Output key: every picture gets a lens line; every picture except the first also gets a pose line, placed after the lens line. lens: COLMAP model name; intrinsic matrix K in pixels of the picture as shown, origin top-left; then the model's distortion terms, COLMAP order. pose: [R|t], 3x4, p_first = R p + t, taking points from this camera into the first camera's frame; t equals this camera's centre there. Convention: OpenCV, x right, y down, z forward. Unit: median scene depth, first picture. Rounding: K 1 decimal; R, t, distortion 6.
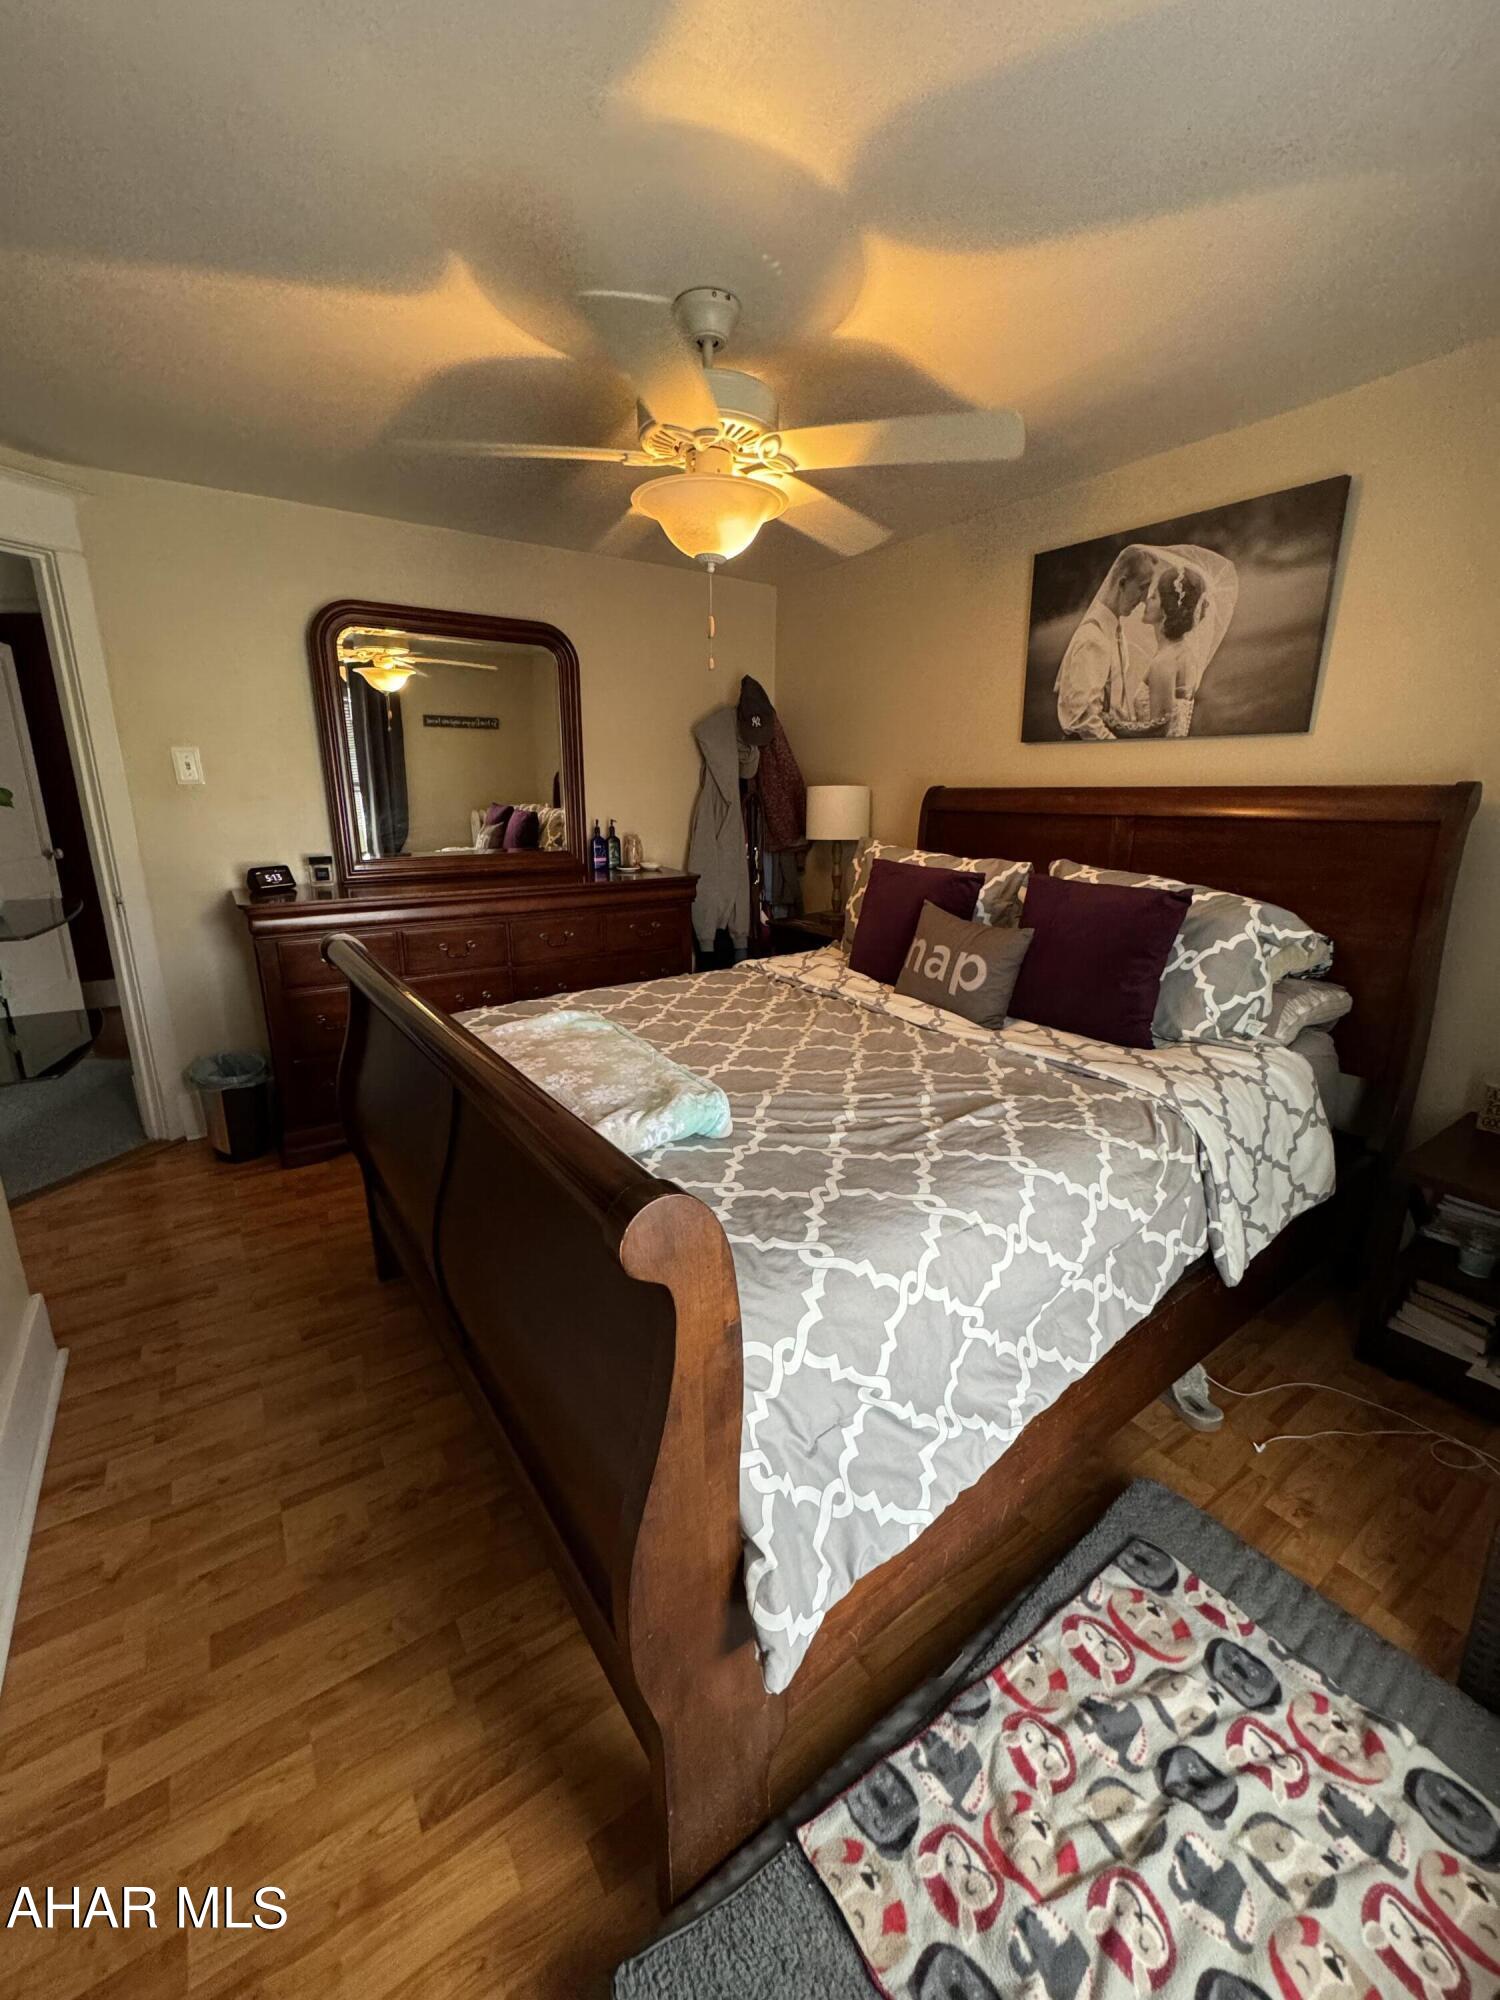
lens RADIAL K [[795.7, 0, 741.3], [0, 795.7, 999.9], [0, 0, 1]] dist [-0.002956, 0.000595]
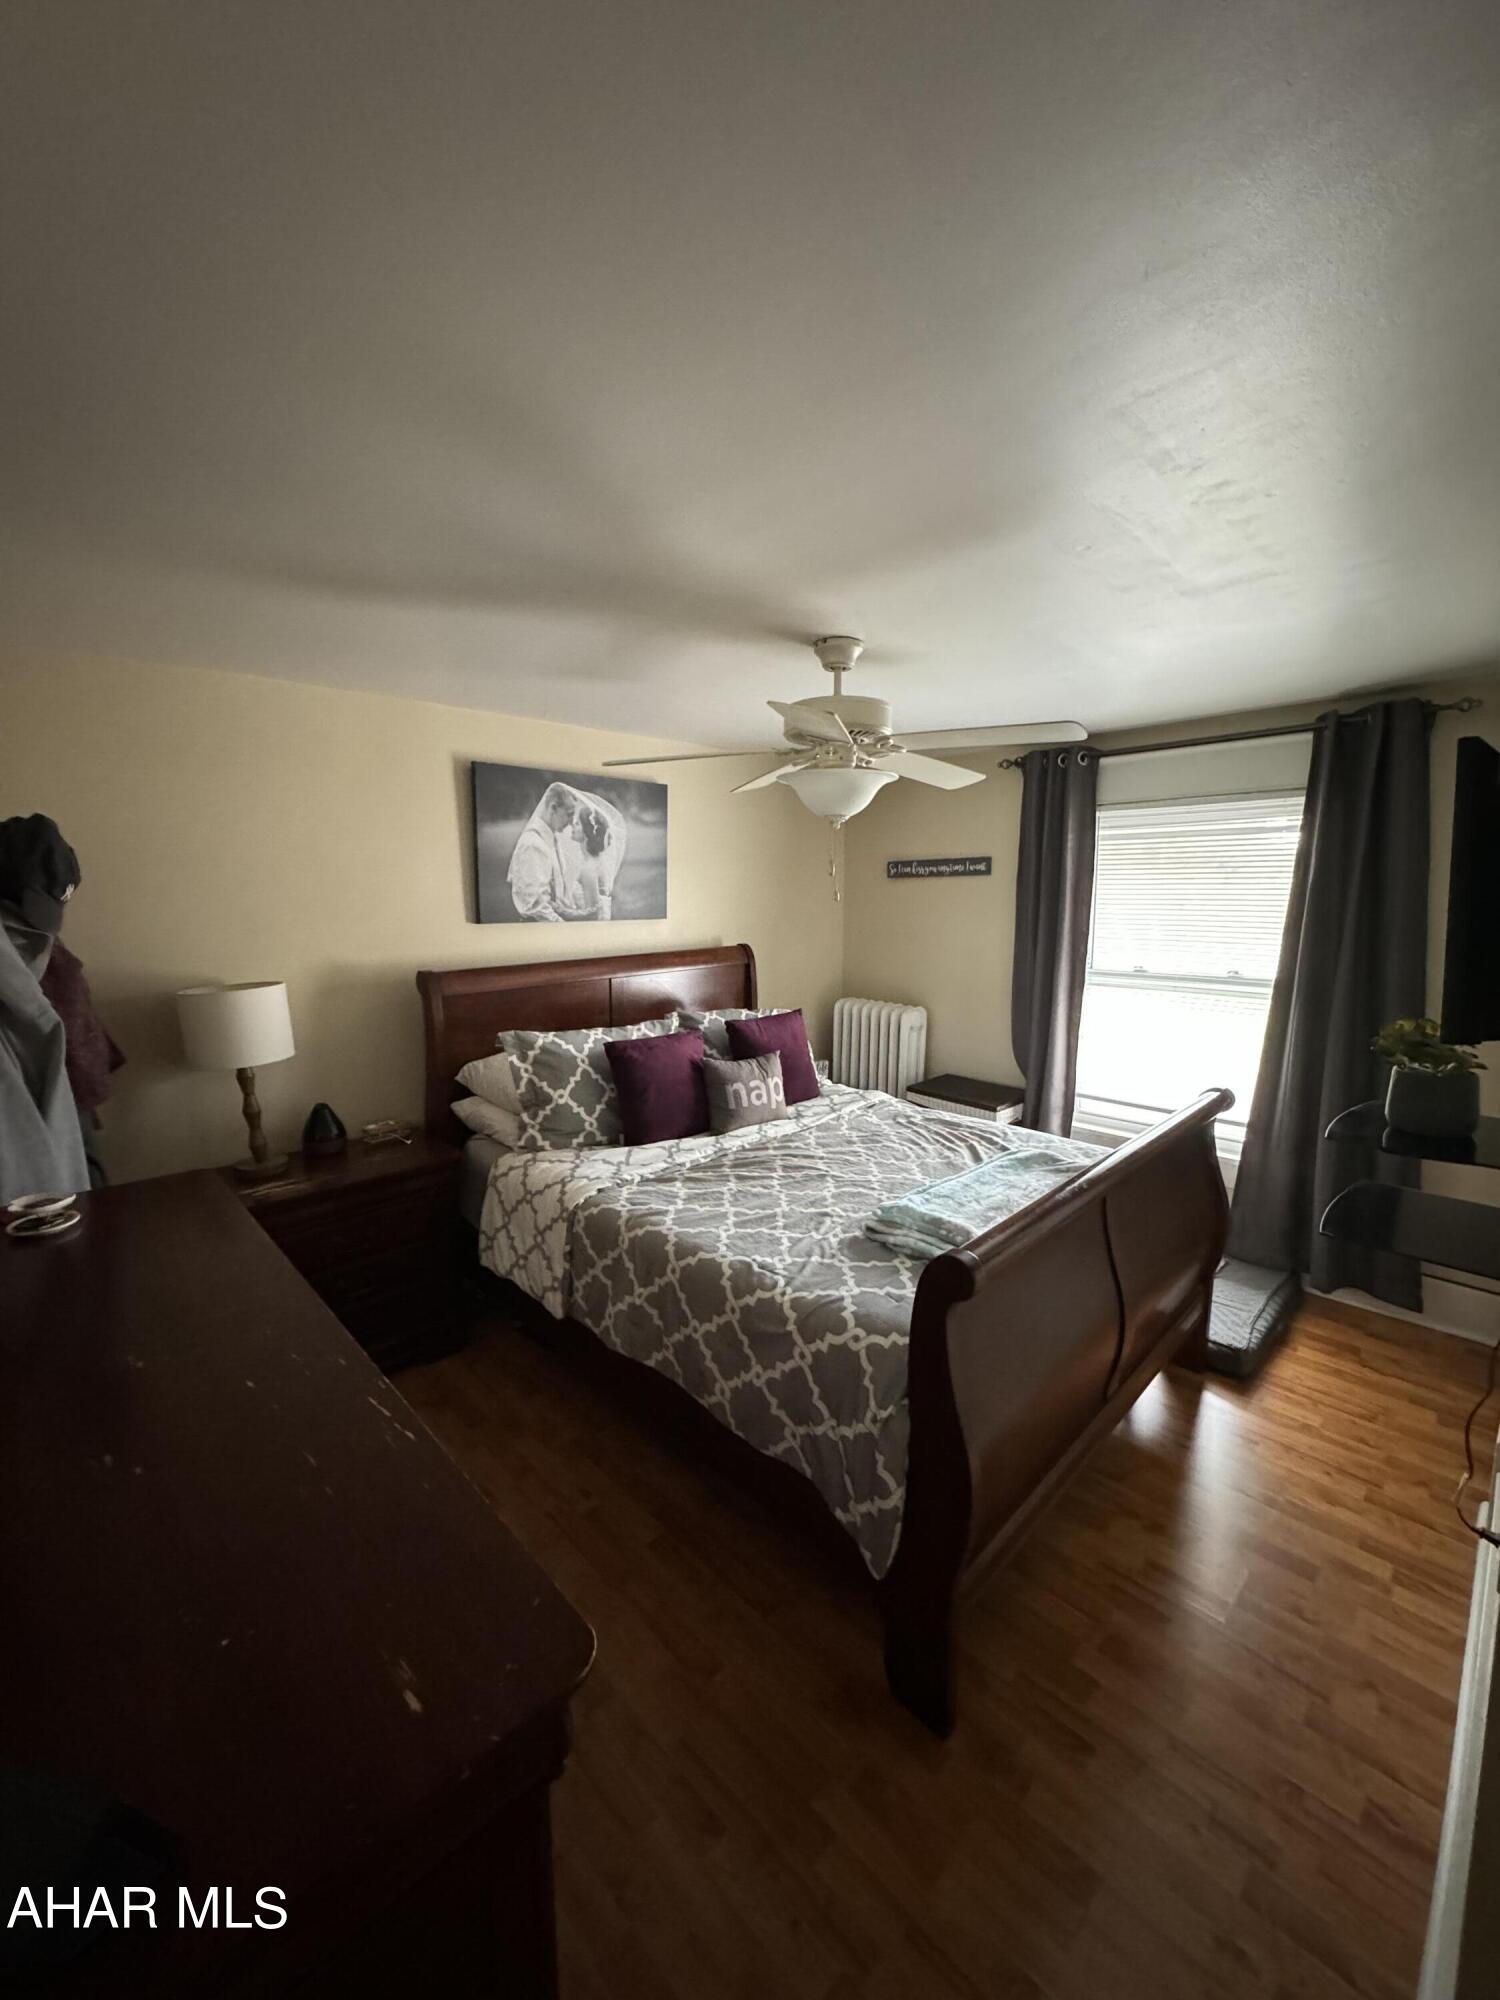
lens RADIAL K [[795.7, 0, 741.2], [0, 795.7, 1006.5], [0, 0, 1]] dist [-0.002956, 0.000595]
pose [[-0.157913, -0.149451, 0.976078, -0.916367], [0.260480, 0.947164, 0.187165, -0.387093], [-0.952478, 0.283805, -0.110640, 0.963787]]
